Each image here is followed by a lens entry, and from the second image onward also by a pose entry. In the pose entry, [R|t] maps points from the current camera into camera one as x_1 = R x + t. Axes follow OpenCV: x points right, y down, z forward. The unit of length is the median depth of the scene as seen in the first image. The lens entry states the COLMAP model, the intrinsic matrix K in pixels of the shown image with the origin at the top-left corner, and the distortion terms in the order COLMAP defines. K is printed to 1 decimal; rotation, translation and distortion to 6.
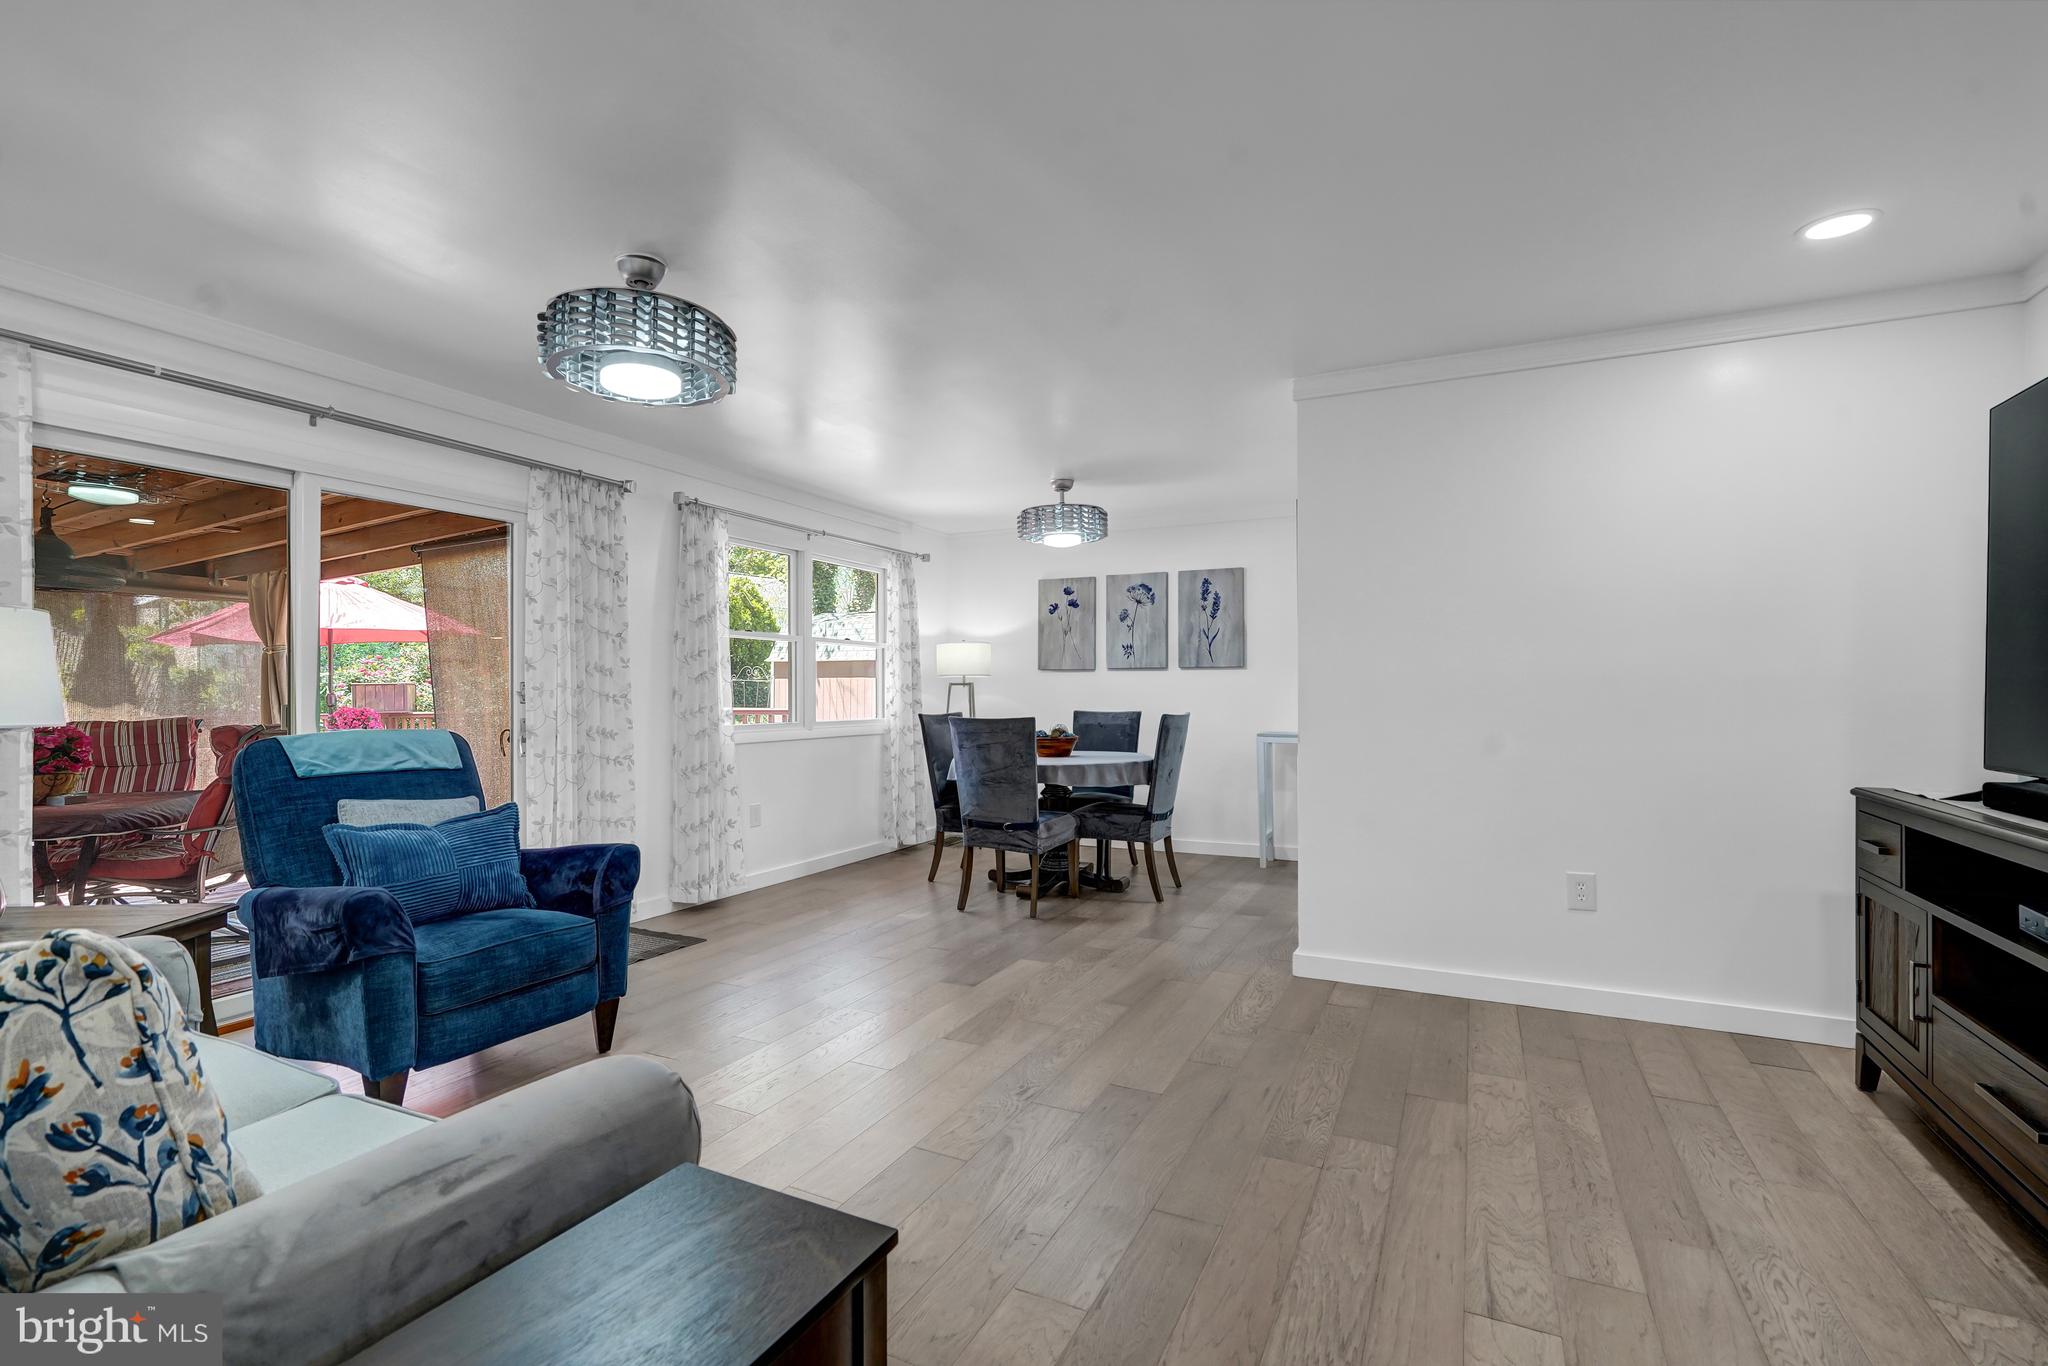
lens RADIAL K [[929.7, 0, 1024.6], [0, 929.7, 679.5], [0, 0, 1]] dist [-0.004774, 0.001060]
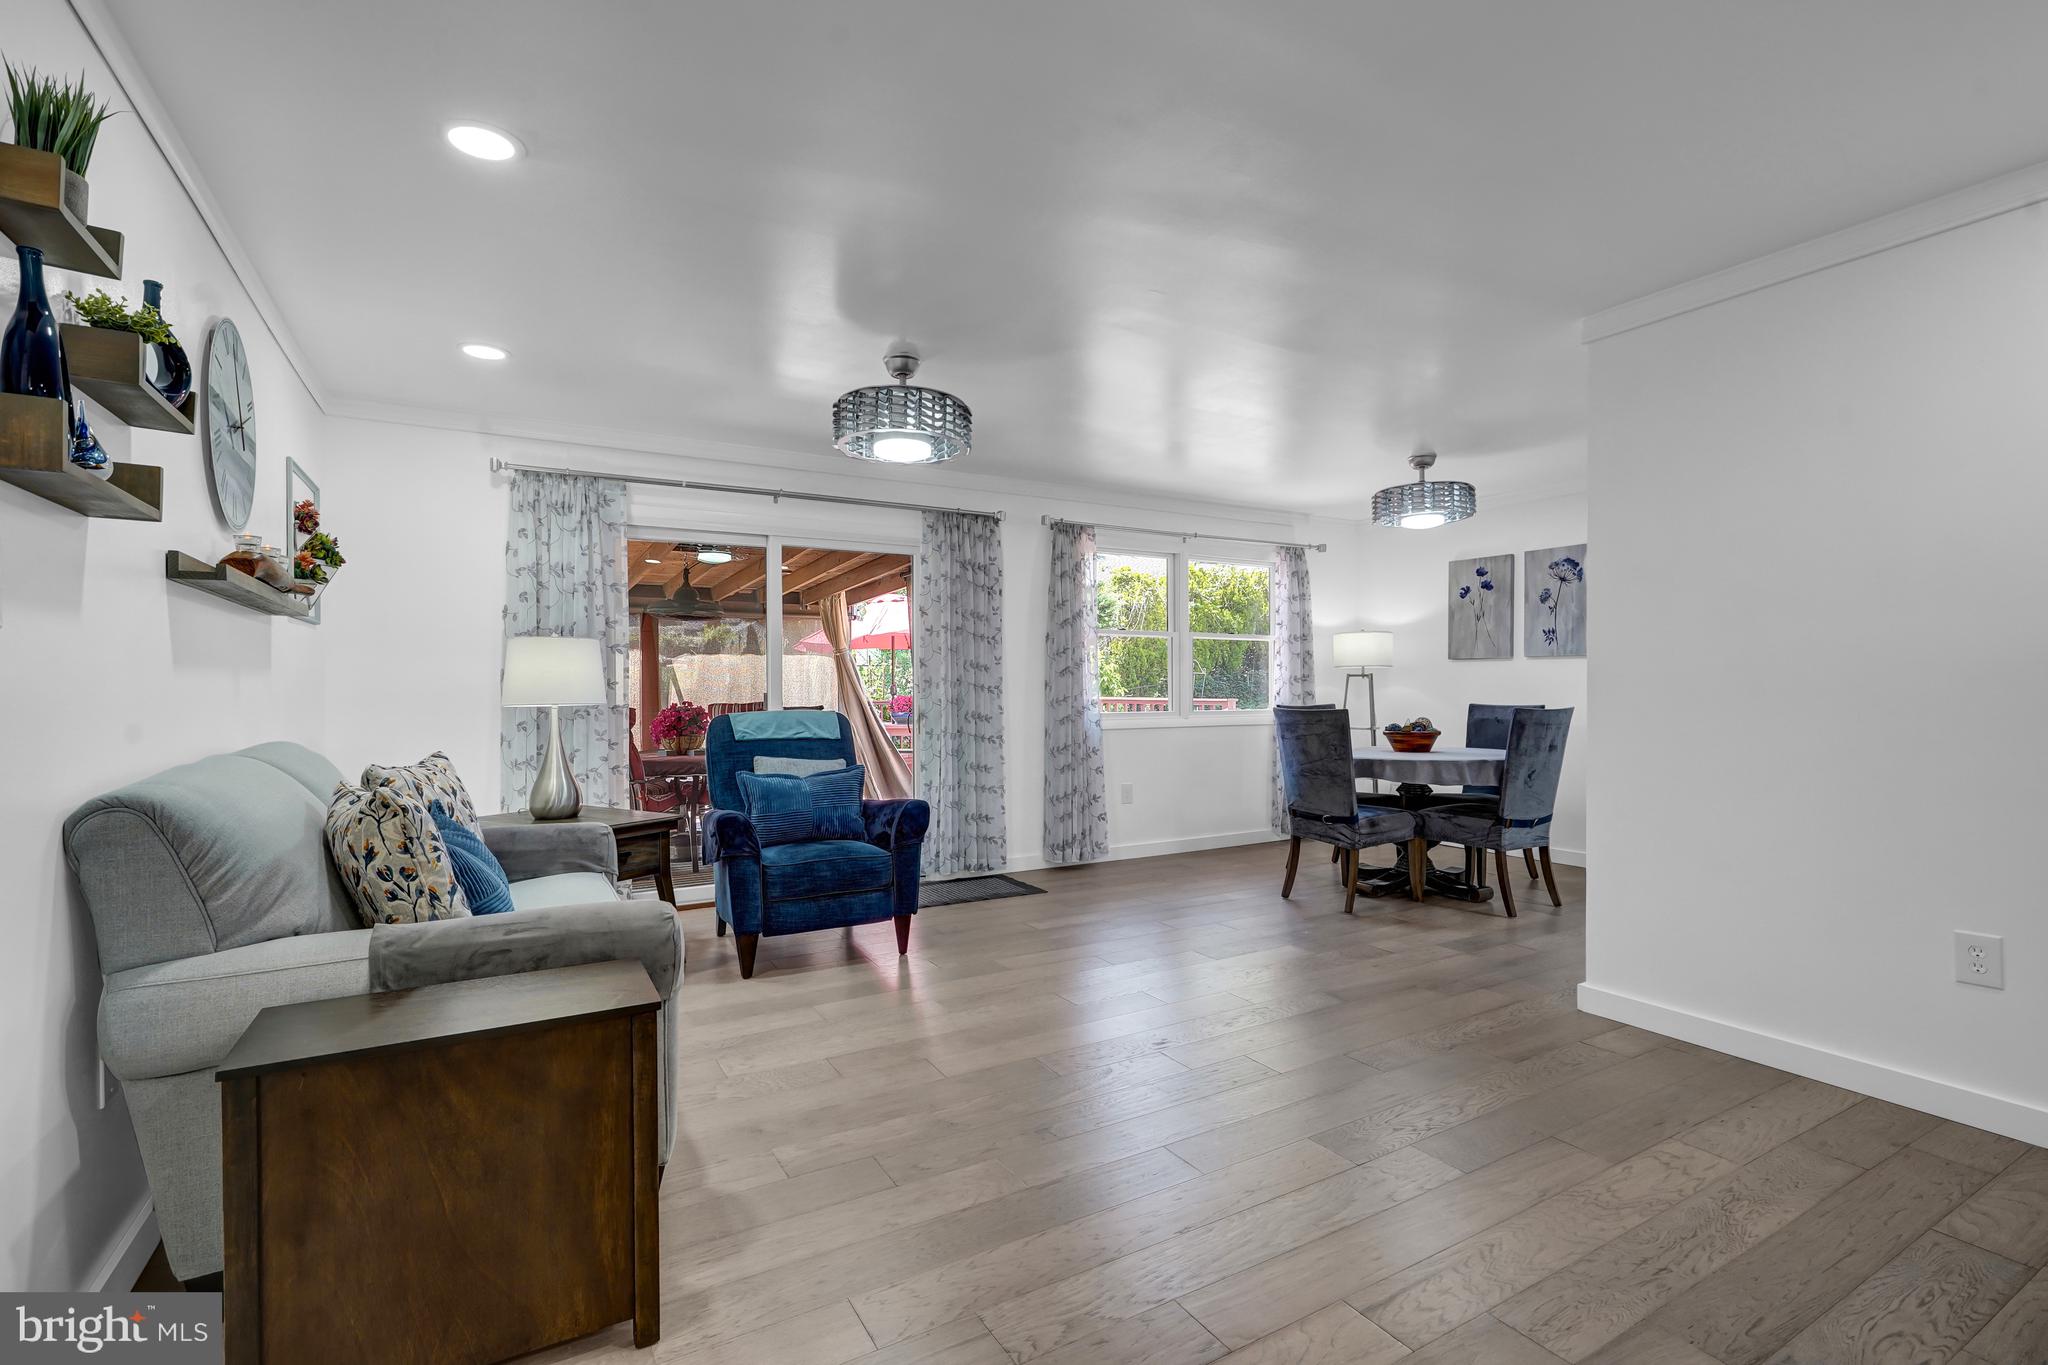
lens RADIAL K [[936.8, 0, 1024.0], [0, 936.8, 682.5], [0, 0, 1]] dist [-0.003101, 0.001066]
pose [[0.829023, -0.001901, -0.559211, 0.306876], [0.009088, 0.999908, 0.010073, -0.000883], [0.559141, -0.013433, 0.828964, -0.010538]]
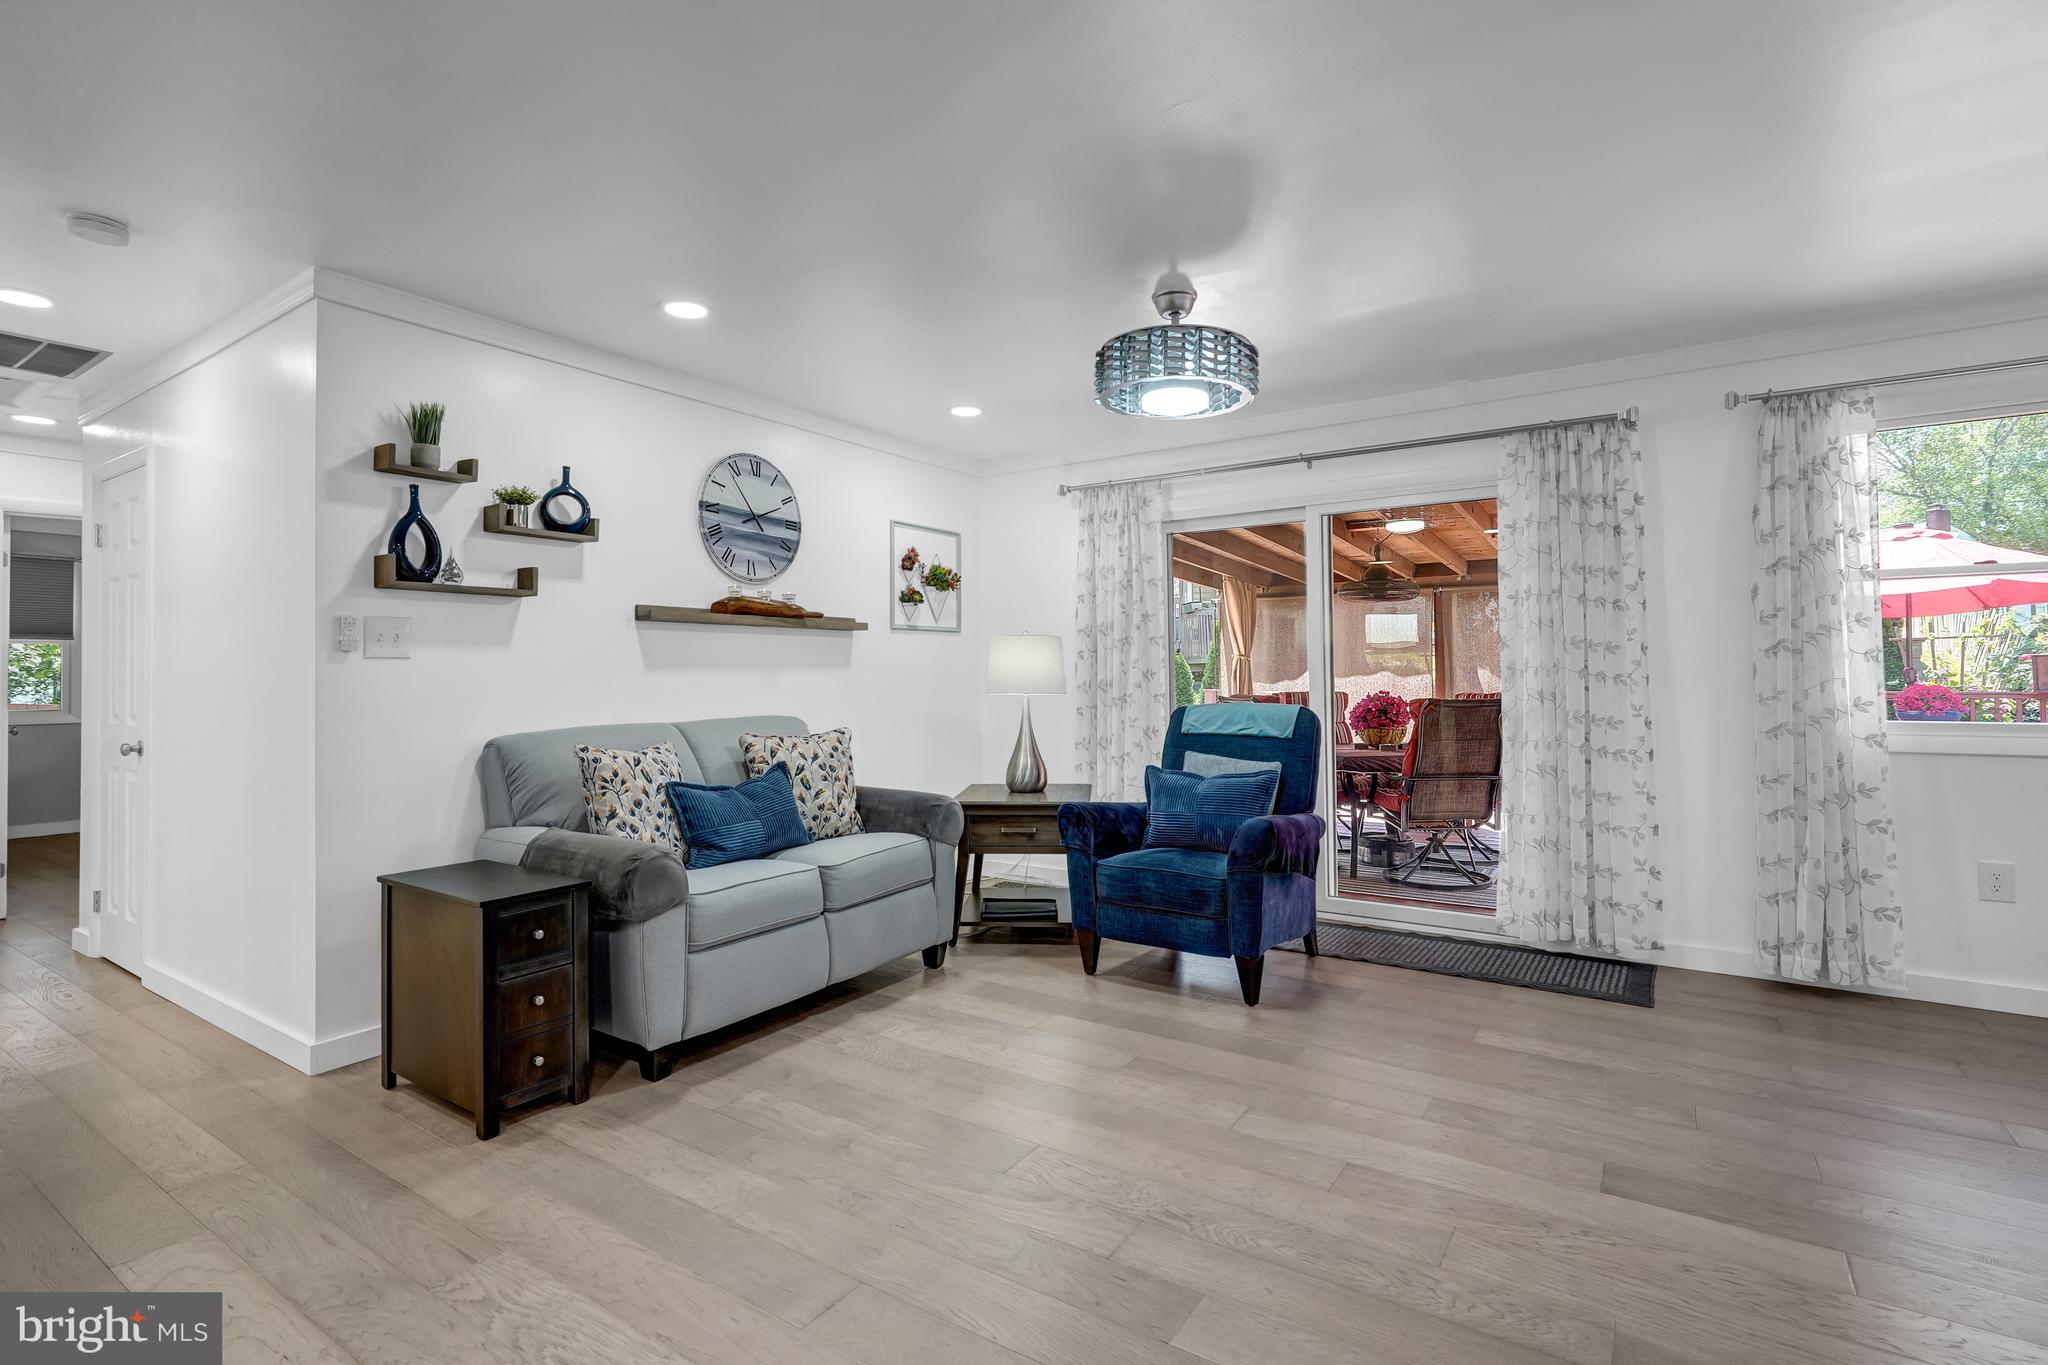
lens RADIAL K [[967.2, 0, 1030.0], [0, 967.2, 644.3], [0, 0, 1]] dist [-0.001381, 0.000278]
pose [[-0.141075, -0.026758, -0.989637, 0.496792], [0.024343, 0.999239, -0.030488, 0.003752], [0.989700, -0.028392, -0.140316, 0.629450]]
